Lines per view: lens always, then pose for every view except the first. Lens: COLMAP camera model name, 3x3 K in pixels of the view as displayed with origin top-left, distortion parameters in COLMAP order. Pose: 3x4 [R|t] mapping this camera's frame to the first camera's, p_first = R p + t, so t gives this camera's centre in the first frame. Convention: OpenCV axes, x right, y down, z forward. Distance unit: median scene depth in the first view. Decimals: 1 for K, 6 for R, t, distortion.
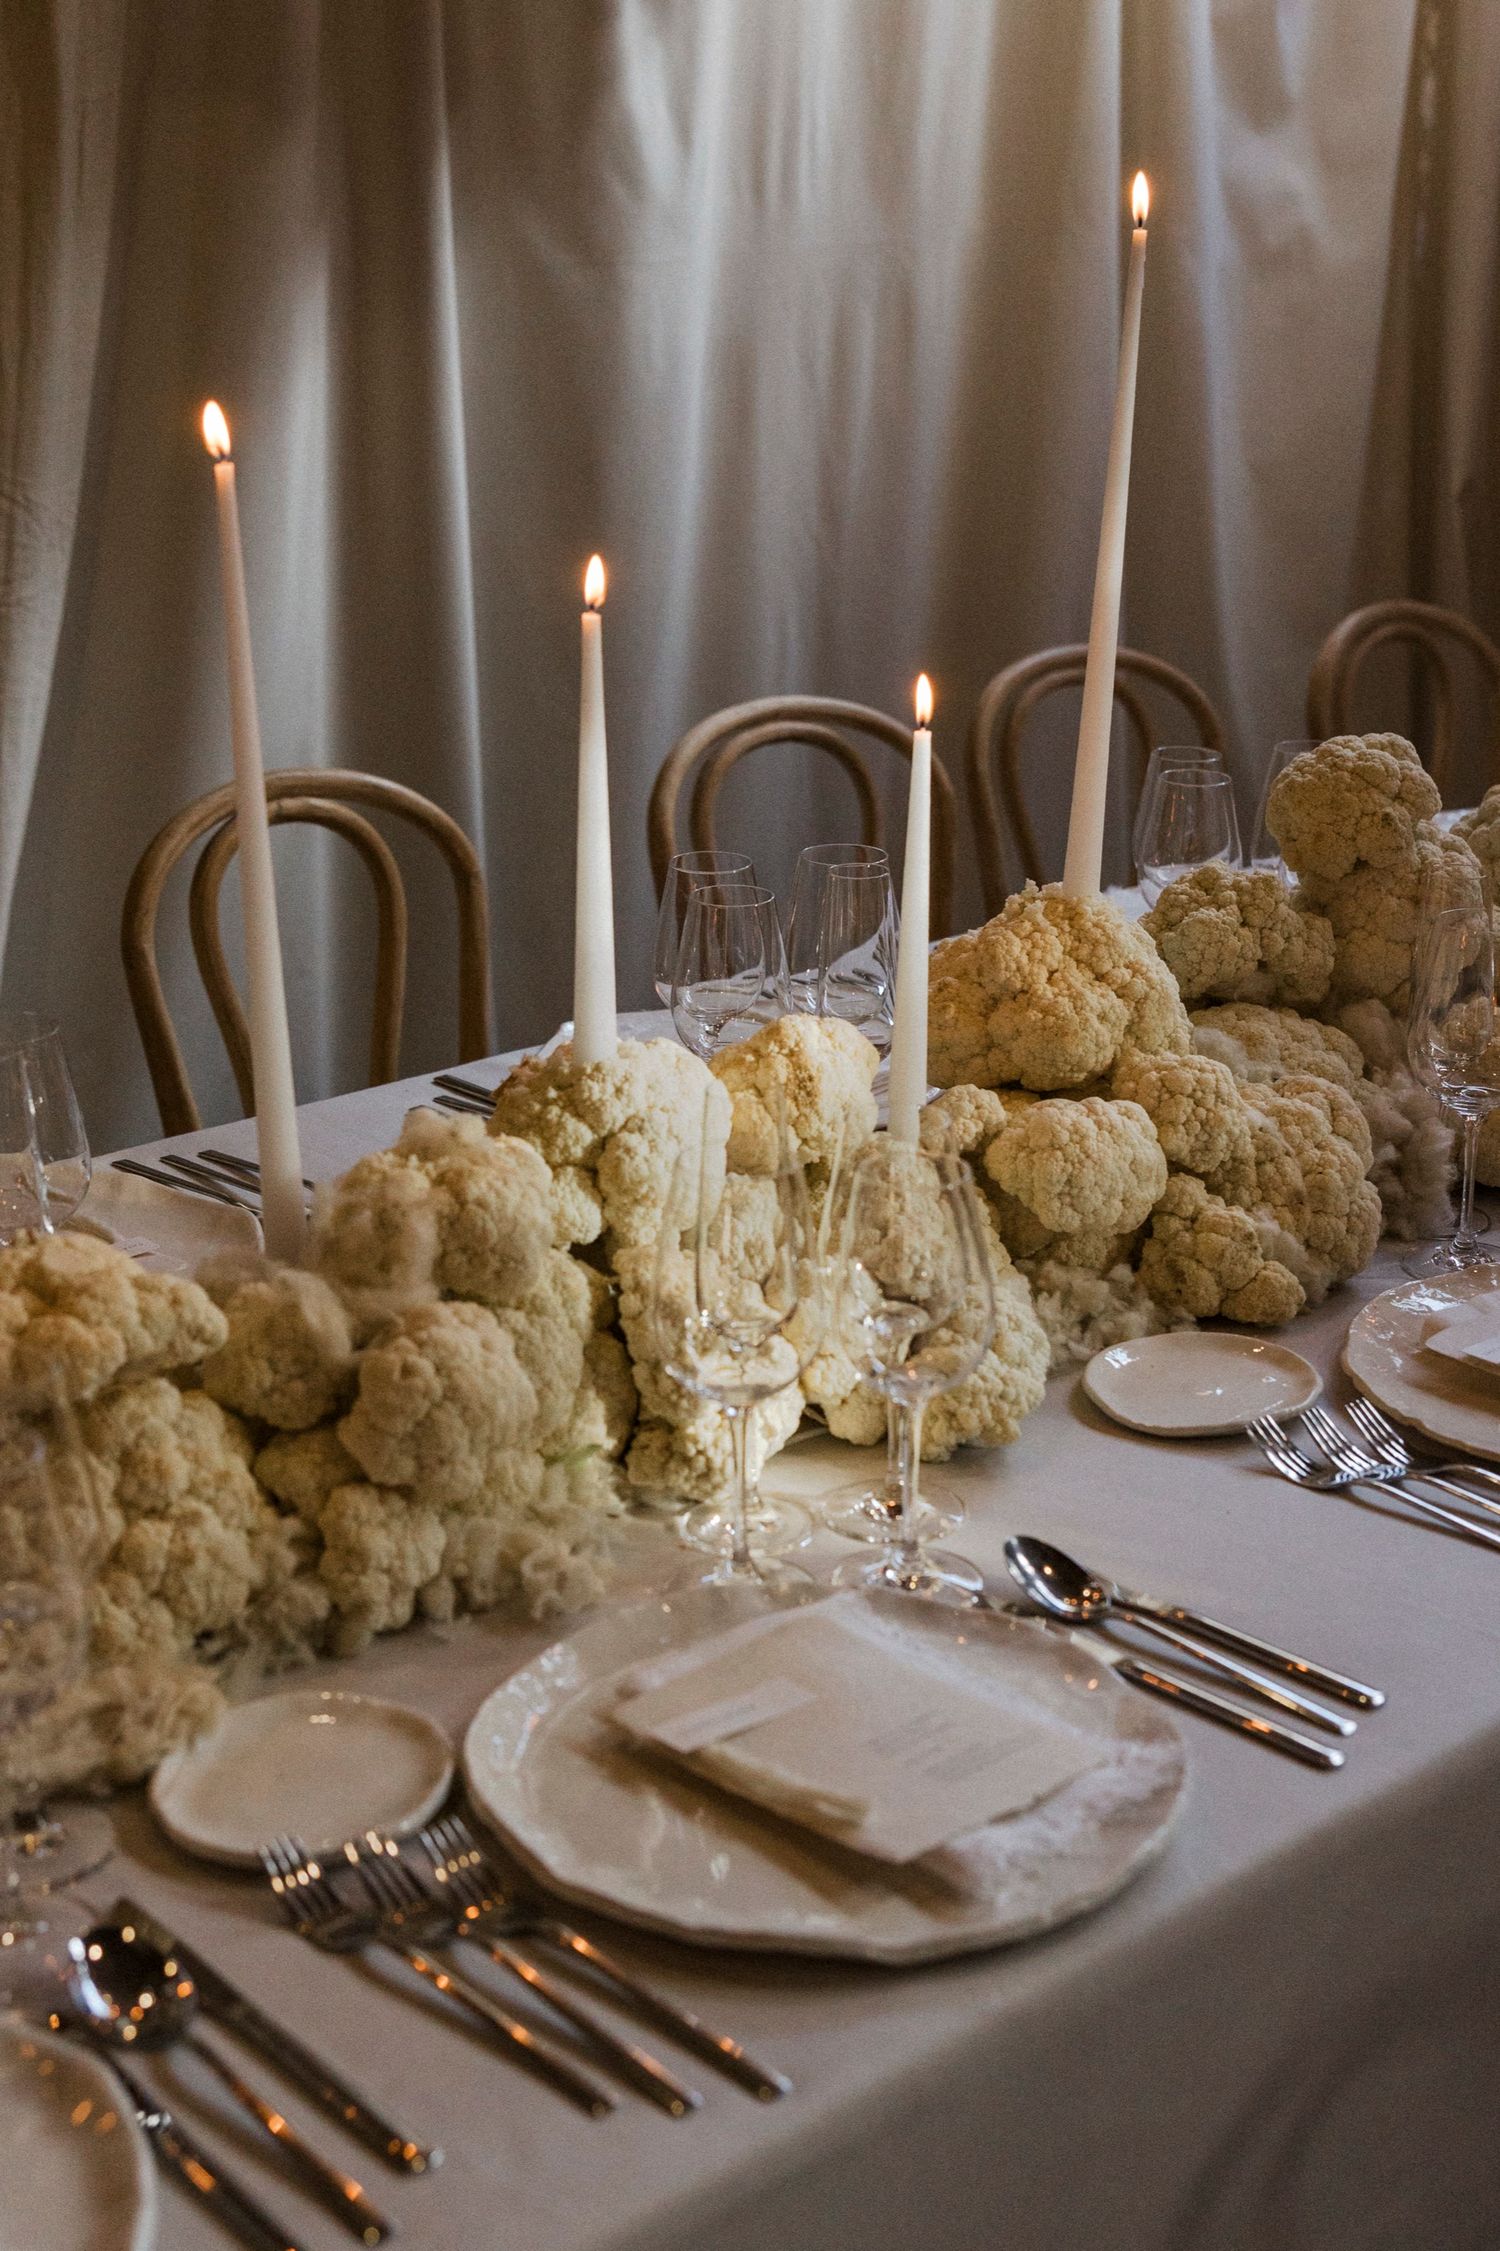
lens RADIAL K [[3068.4, 0, 750.0], [0, 3068.4, 1125.5], [0, 0, 1]] dist [0.015677, 0.083251]
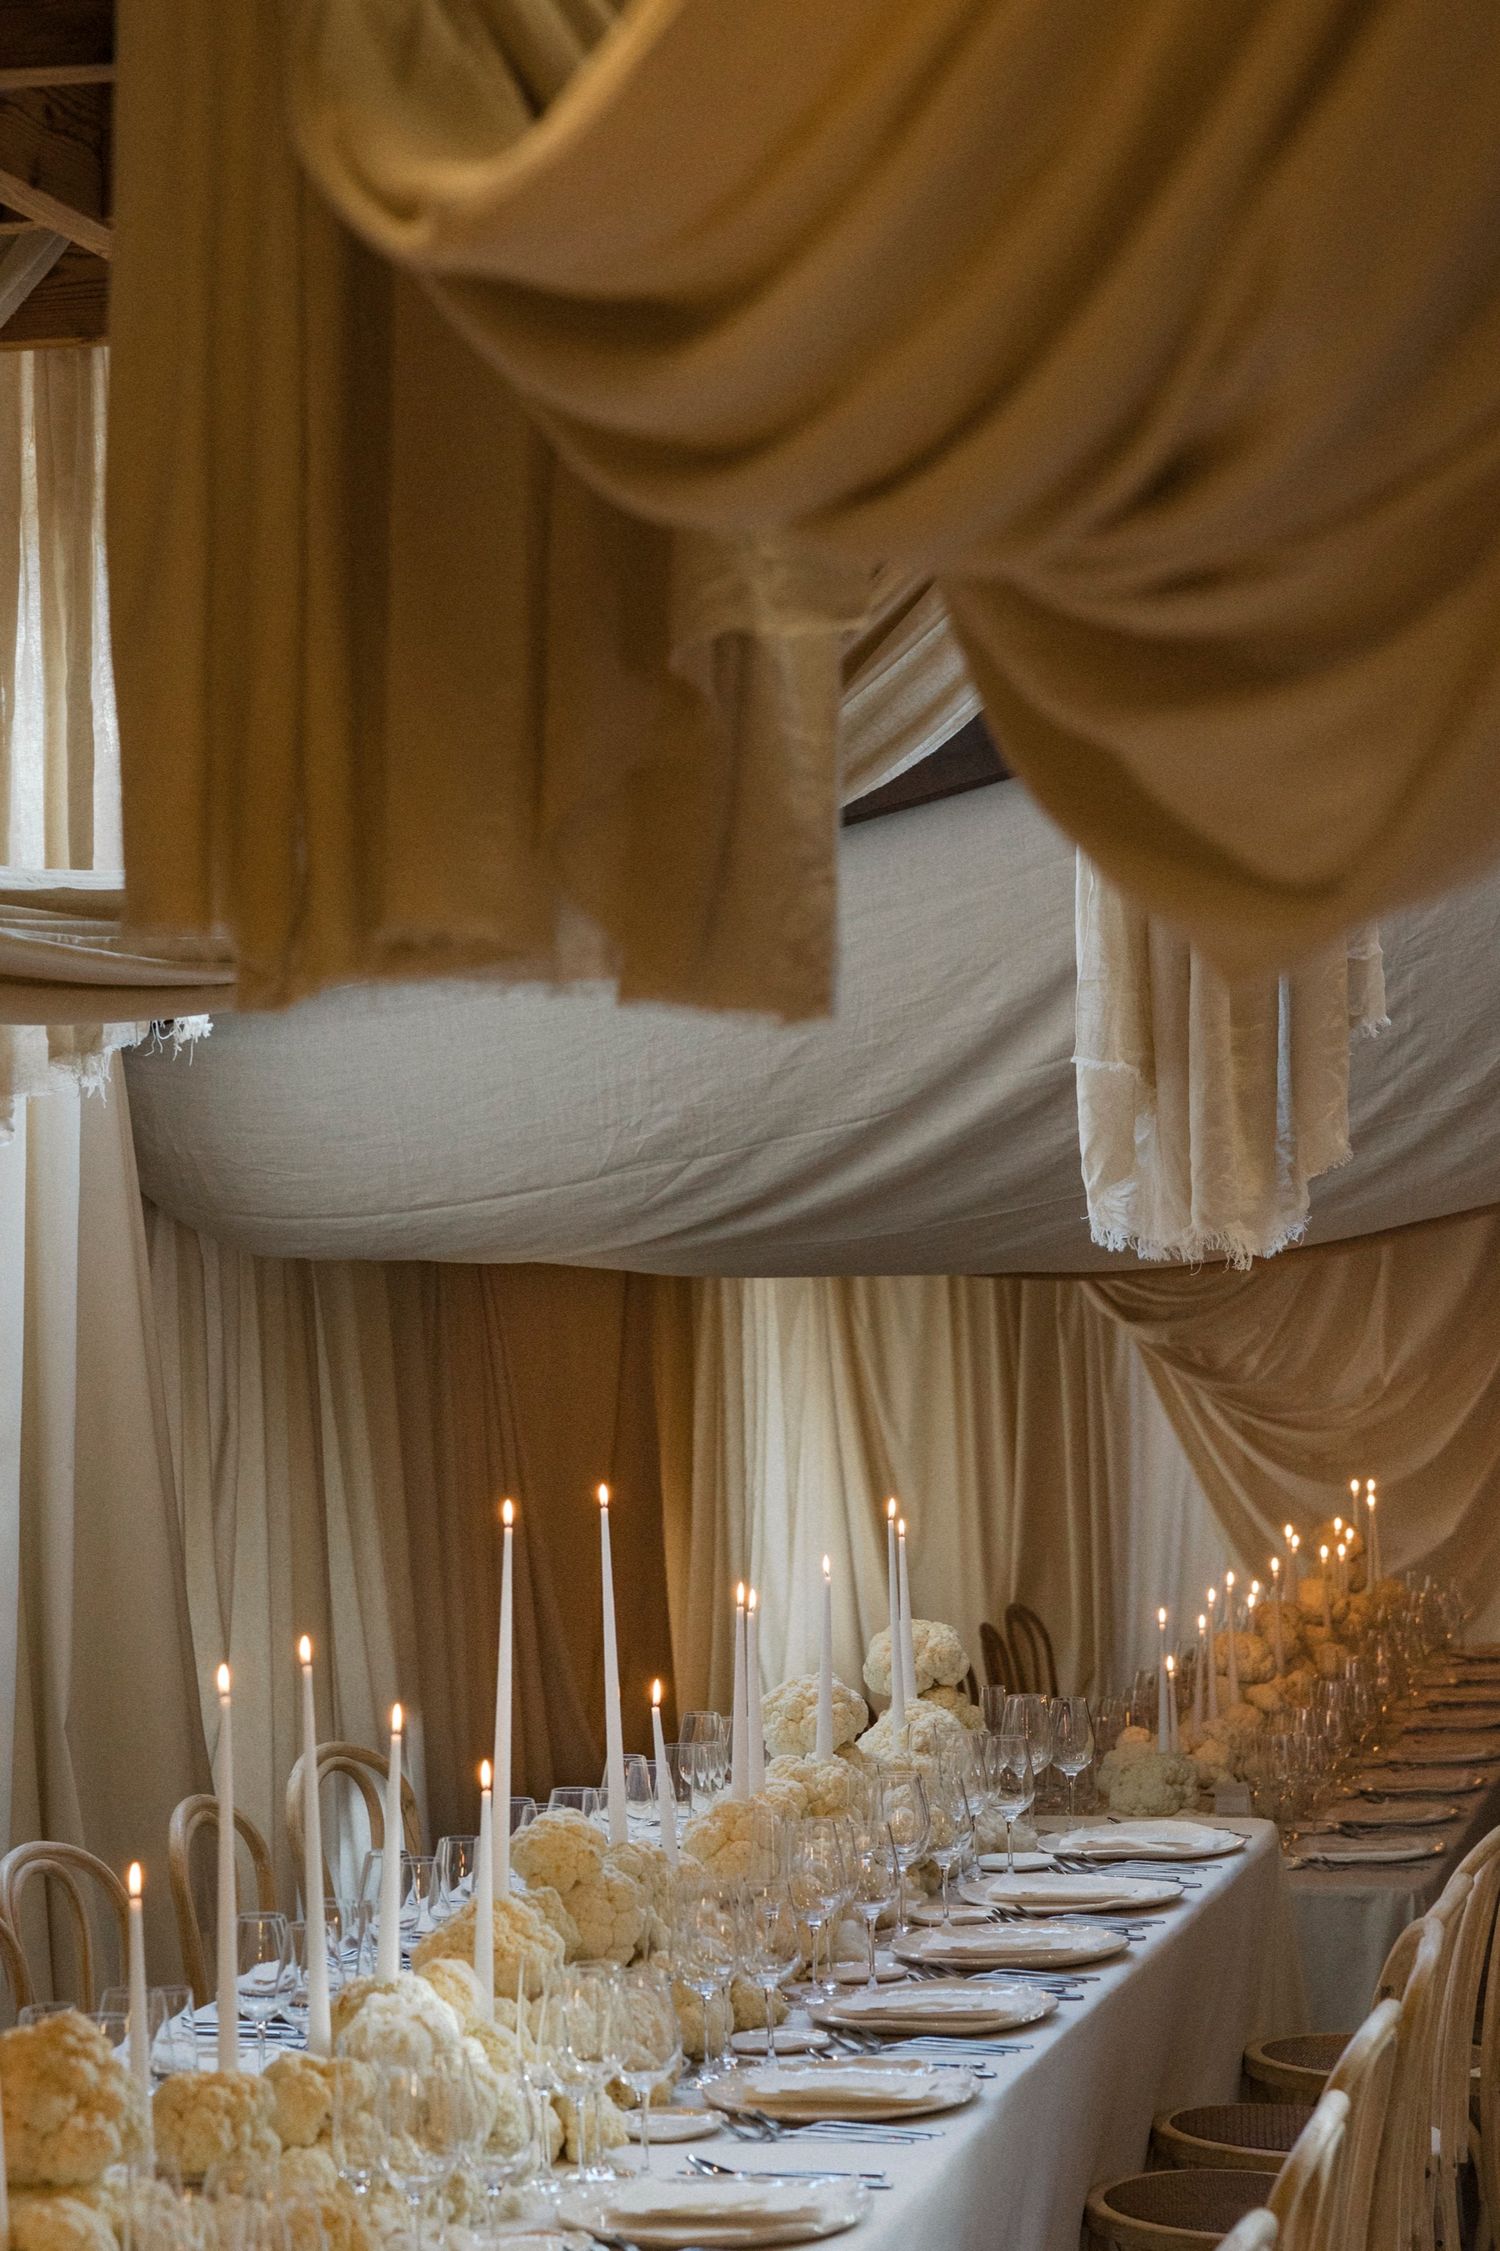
lens RADIAL K [[4968.1, 0, 750.0], [0, 4968.1, 1125.5], [0, 0, 1]] dist [0.051840, -0.288530]
pose [[0.828442, -0.015702, 0.559854, -1.457784], [0.199659, 0.942213, -0.269019, 0.325465], [-0.523278, 0.334647, 0.783704, -1.578950]]
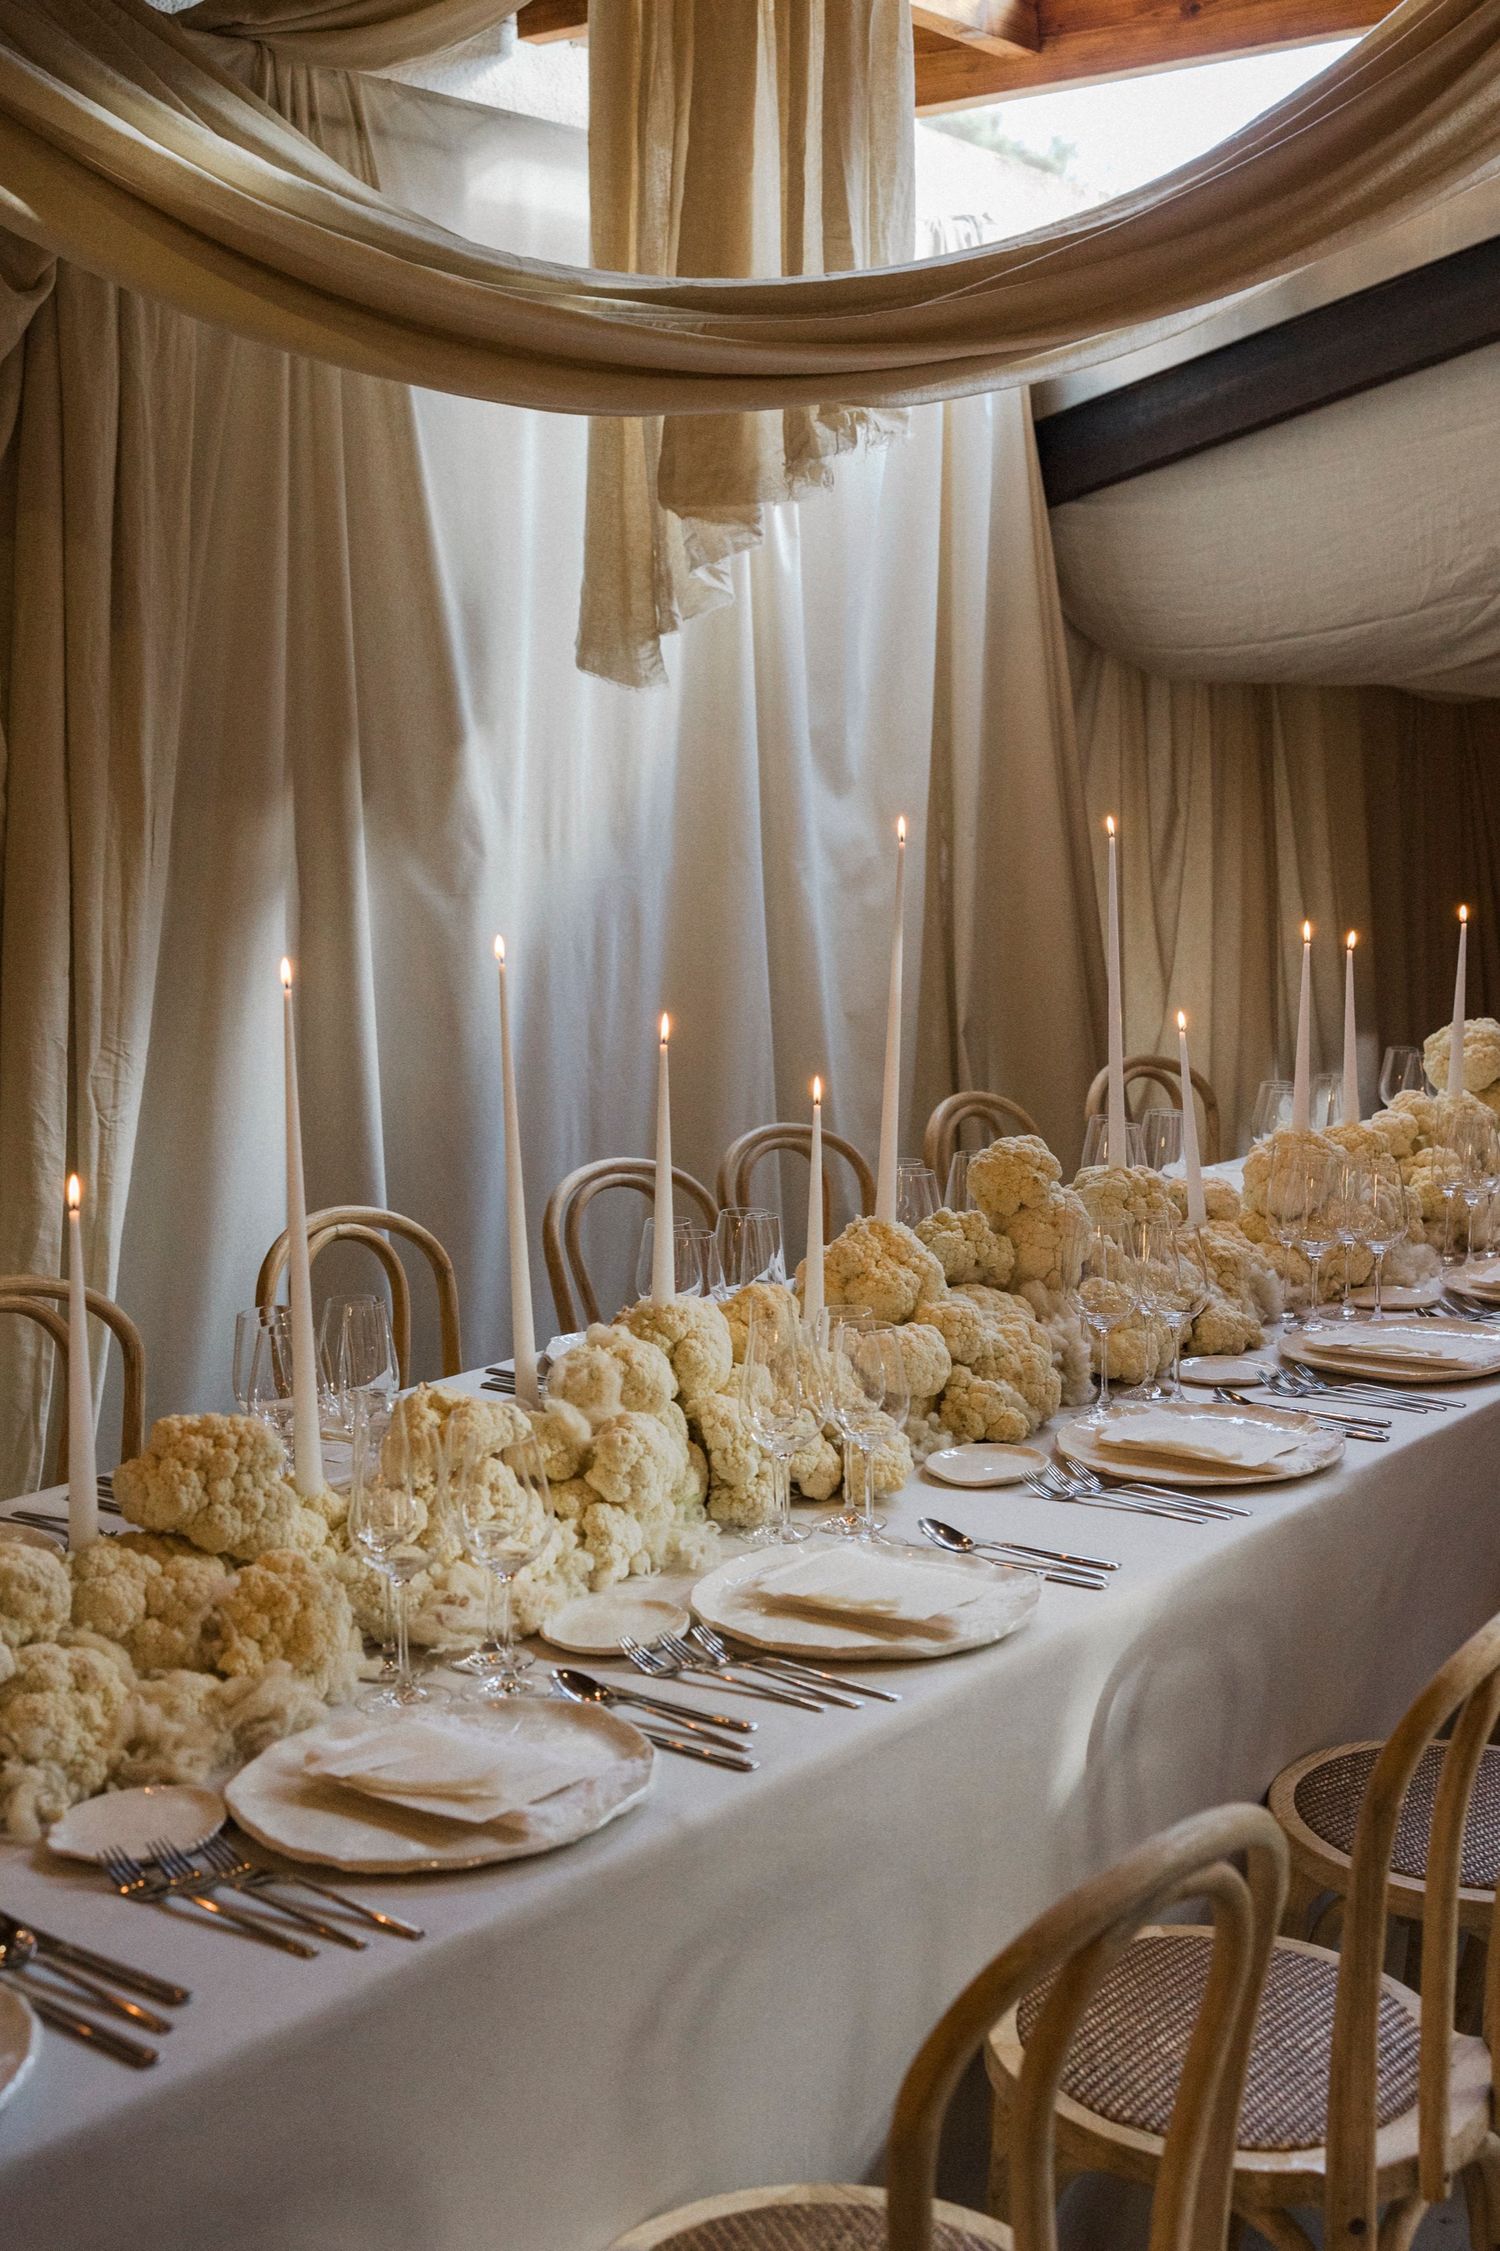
lens RADIAL K [[2655.9, 0, 750.0], [0, 2655.9, 1125.5], [0, 0, 1]] dist [-0.016931, -0.009134]
pose [[0.985722, -0.044461, 0.162404, -0.237188], [0.073126, 0.981841, -0.175046, 0.146369], [-0.151672, 0.184422, 0.971074, -0.560998]]
